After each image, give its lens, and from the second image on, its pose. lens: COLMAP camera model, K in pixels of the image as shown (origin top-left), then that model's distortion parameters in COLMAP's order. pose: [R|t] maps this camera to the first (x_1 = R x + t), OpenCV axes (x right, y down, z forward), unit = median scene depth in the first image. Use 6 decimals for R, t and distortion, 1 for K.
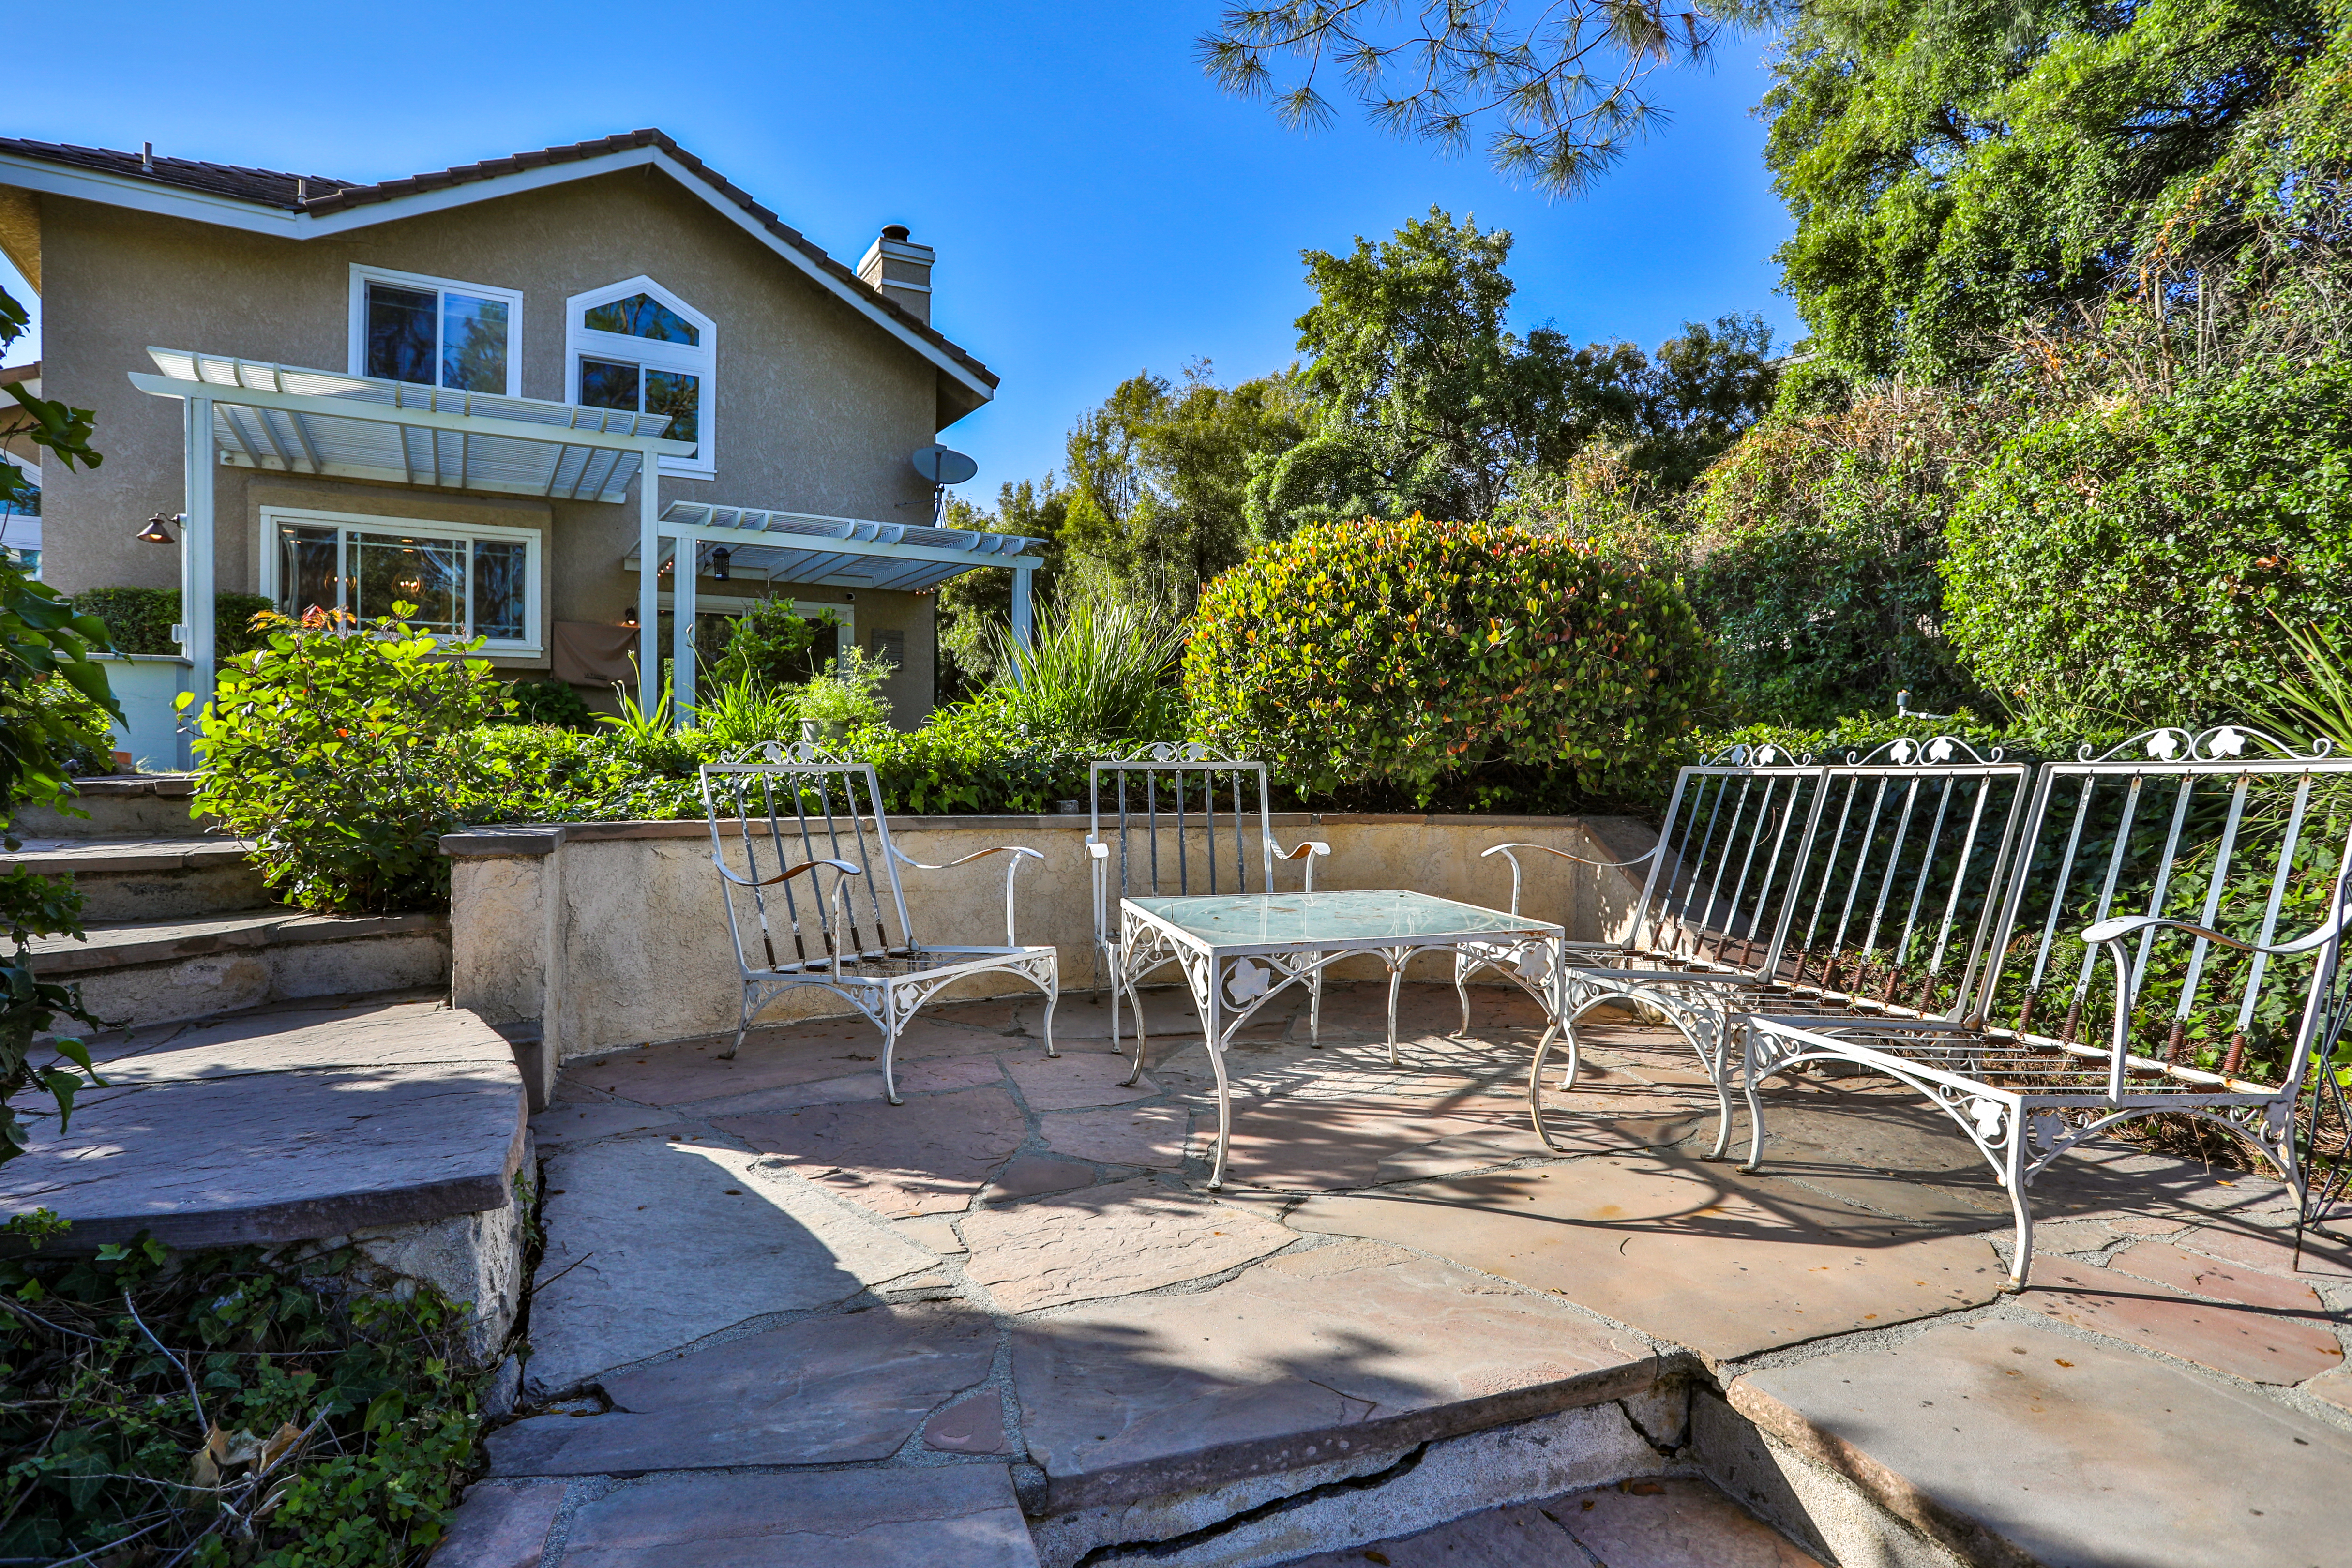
lens RADIAL K [[1200.0, 0, 1167.1], [0, 1200.0, 763.3], [0, 0, 1]] dist [-0.062970, 0.032350]
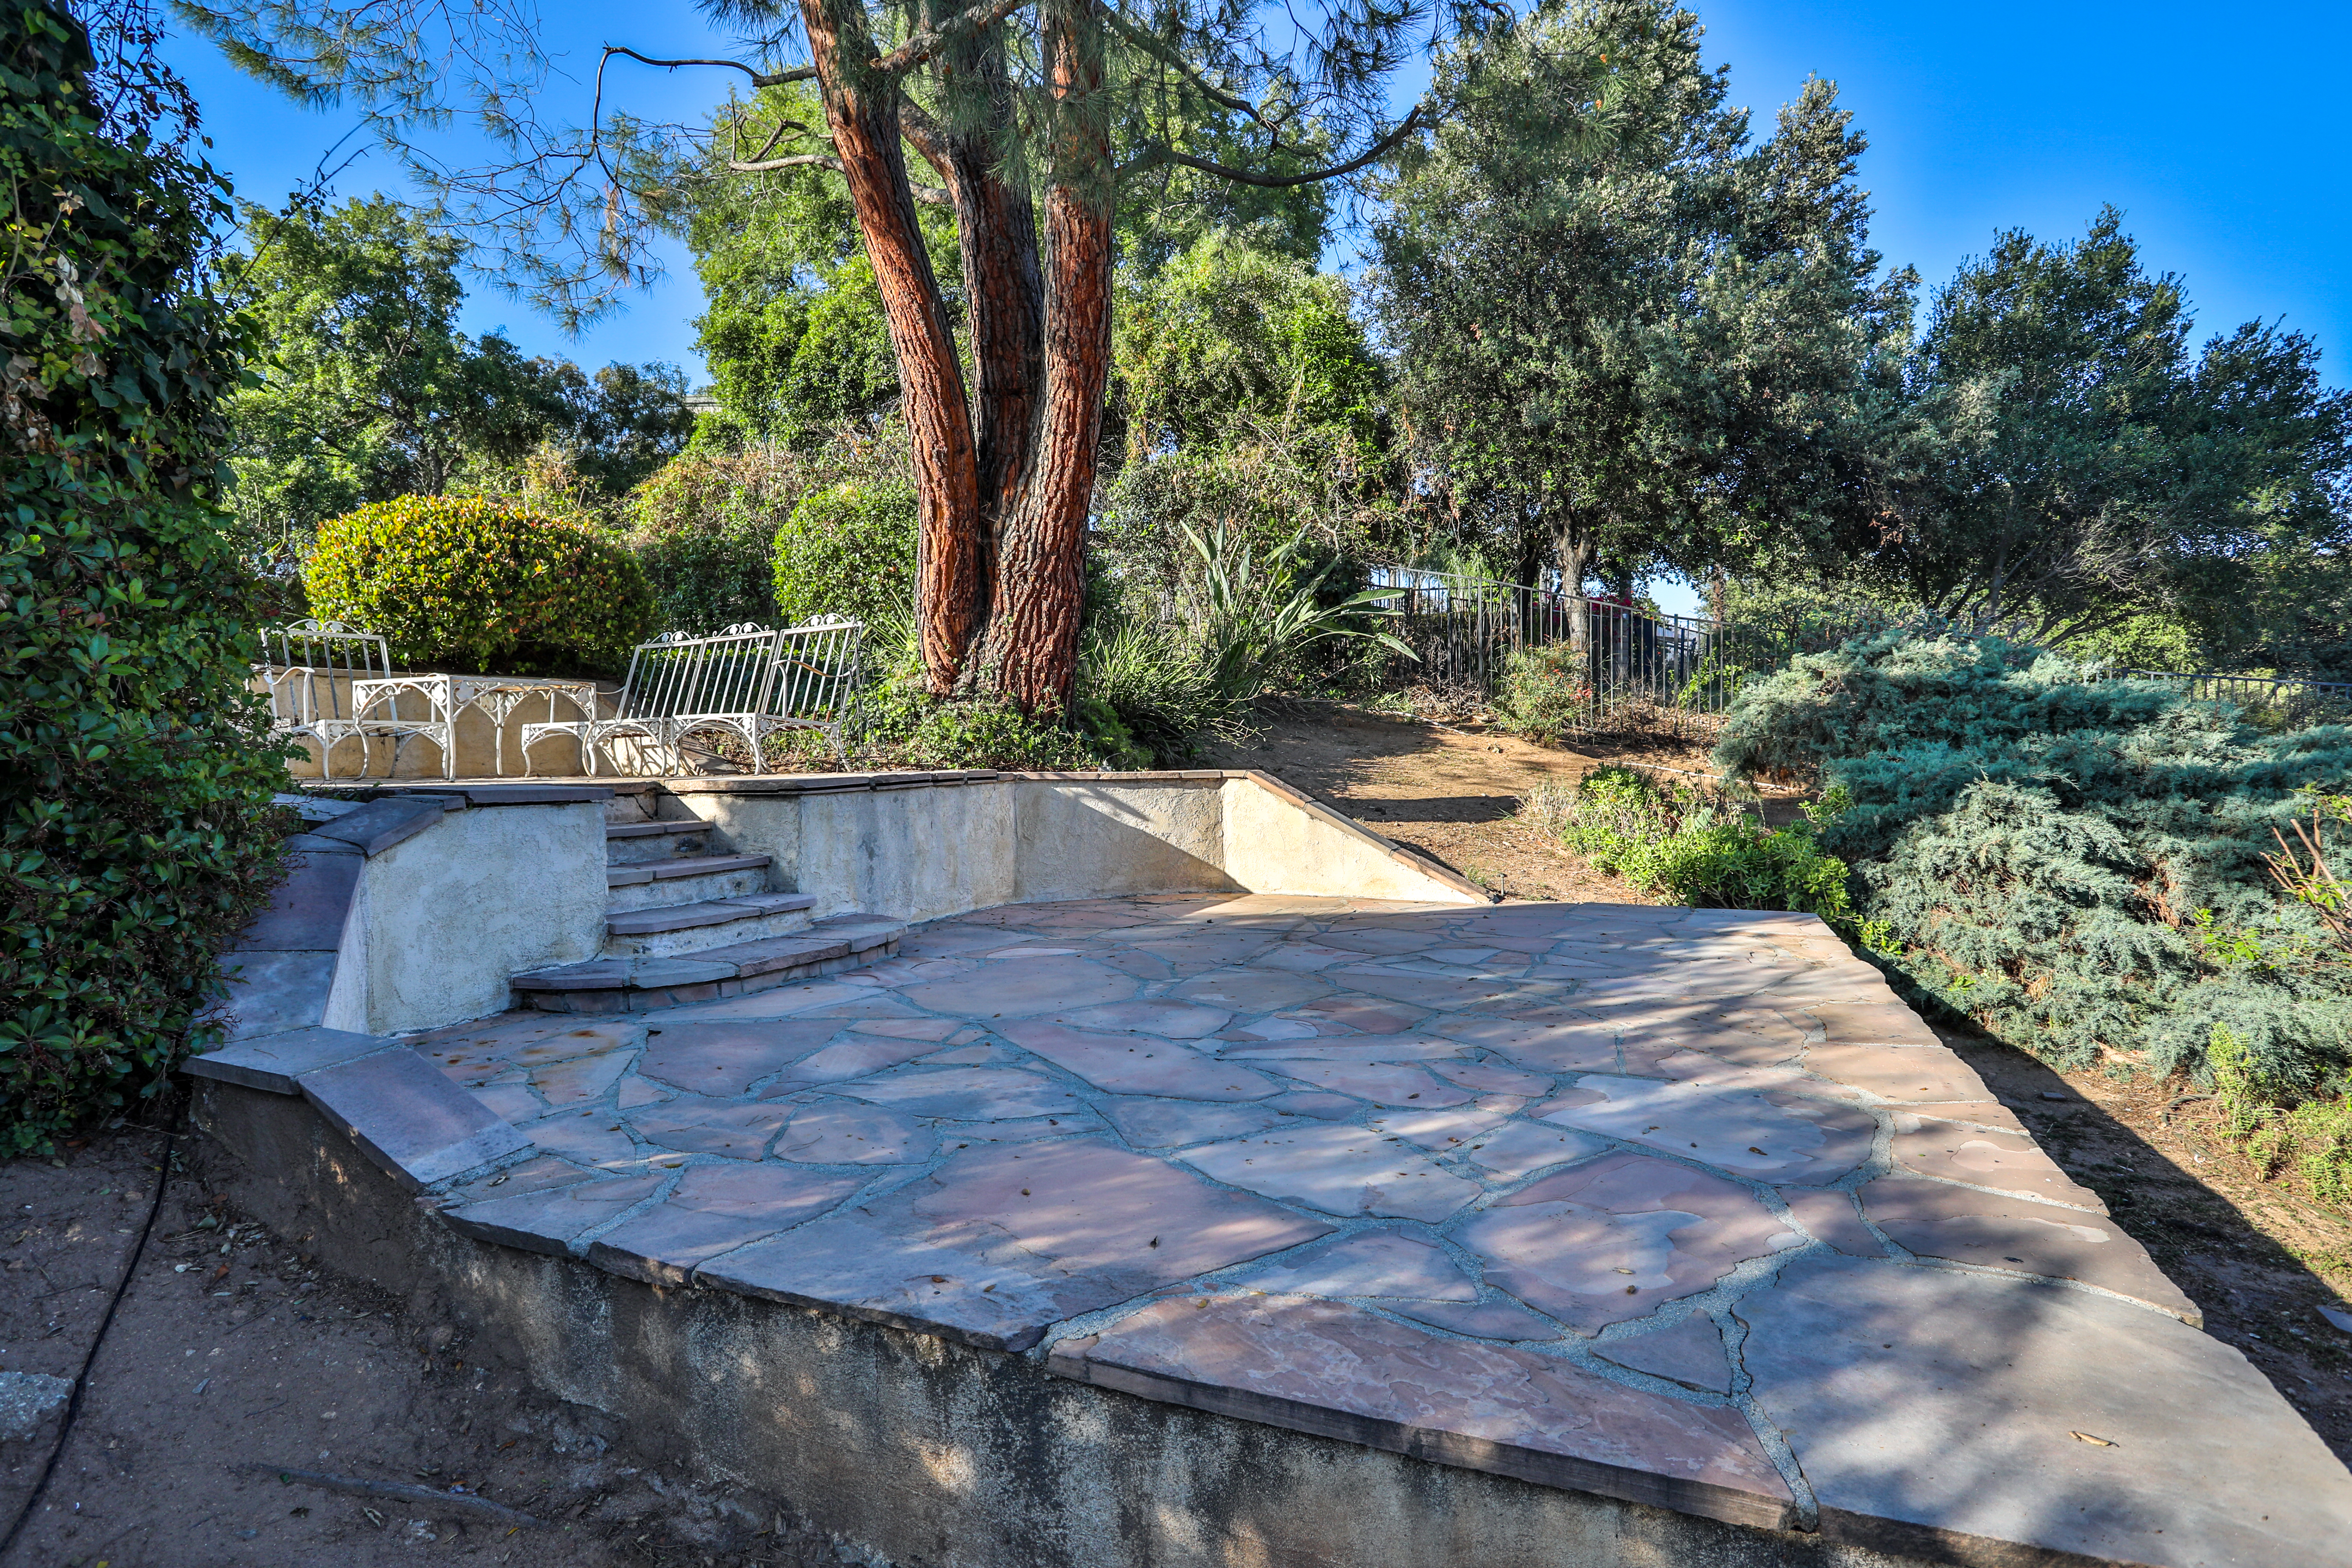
lens RADIAL K [[1200.0, 0, 1167.1], [0, 1200.0, 763.3], [0, 0, 1]] dist [-0.062970, 0.032350]
pose [[0.661268, -0.017509, 0.749946, -0.367429], [0.019121, 0.999796, 0.006482, 0.161388], [-0.749906, 0.010054, 0.661468, -0.758821]]
